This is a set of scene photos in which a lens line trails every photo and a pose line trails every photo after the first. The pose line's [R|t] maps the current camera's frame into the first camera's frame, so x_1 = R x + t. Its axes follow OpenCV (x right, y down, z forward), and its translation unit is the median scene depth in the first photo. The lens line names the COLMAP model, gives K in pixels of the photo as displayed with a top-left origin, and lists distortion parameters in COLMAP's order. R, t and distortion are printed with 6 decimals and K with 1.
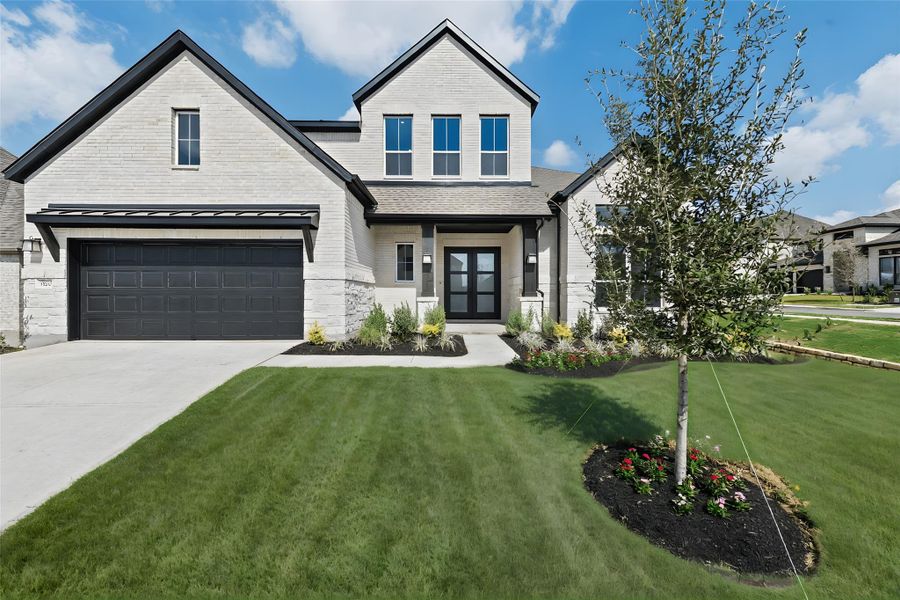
lens RADIAL K [[372.0, 0, 449.2], [0, 372.0, 293.8], [0, 0, 1]] dist [0.008095, -0.000050]
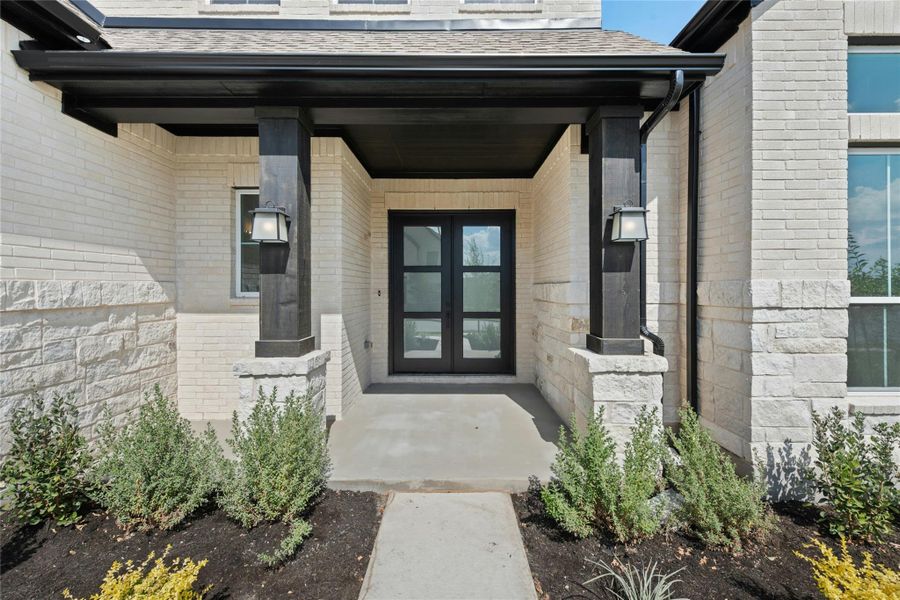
lens RADIAL K [[372.0, 0, 449.2], [0, 372.0, 293.8], [0, 0, 1]] dist [0.008095, -0.000050]
pose [[0.999790, 0.001356, -0.020448, 0.070391], [-0.000999, 0.999847, 0.017457, -0.036015], [0.020469, -0.017433, 0.999638, 0.566875]]
